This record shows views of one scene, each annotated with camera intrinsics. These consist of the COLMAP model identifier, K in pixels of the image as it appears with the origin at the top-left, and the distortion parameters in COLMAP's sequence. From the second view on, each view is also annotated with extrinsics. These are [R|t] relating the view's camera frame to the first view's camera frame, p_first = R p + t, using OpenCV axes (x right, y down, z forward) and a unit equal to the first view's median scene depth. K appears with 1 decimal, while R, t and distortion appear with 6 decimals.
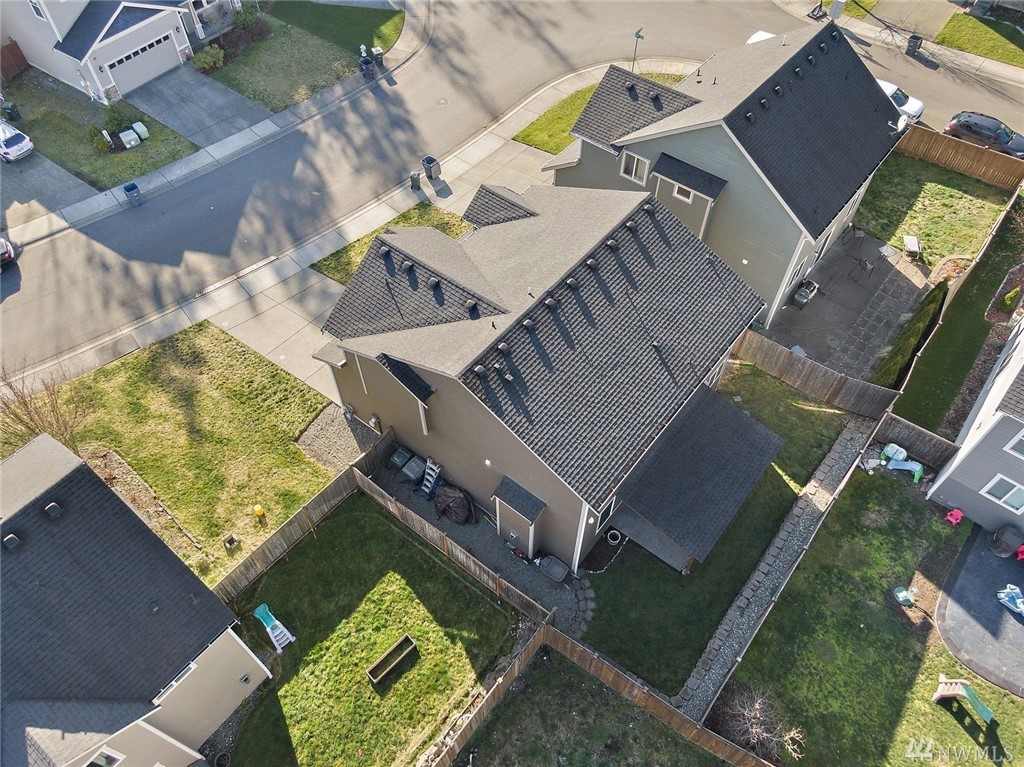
lens RADIAL K [[731.4, 0, 472.7], [0, 731.4, 384.0], [0, 0, 1]] dist [-0.078374, 0.031394]
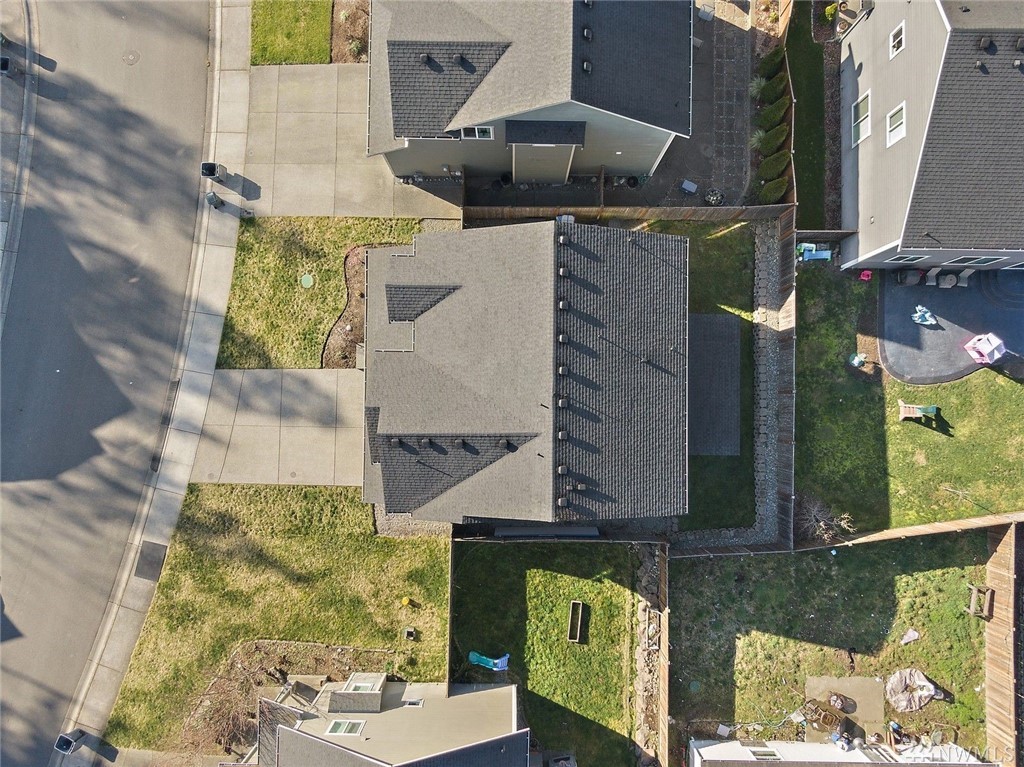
lens RADIAL K [[712.1, 0, 513.4], [0, 712.1, 461.2], [0, 0, 1]] dist [-0.113639, 0.088559]
pose [[0.769368, -0.638800, -0.002752, -0.004552], [0.518632, 0.622112, 0.586513, -0.586723], [-0.372953, -0.452672, 0.809935, 0.085289]]
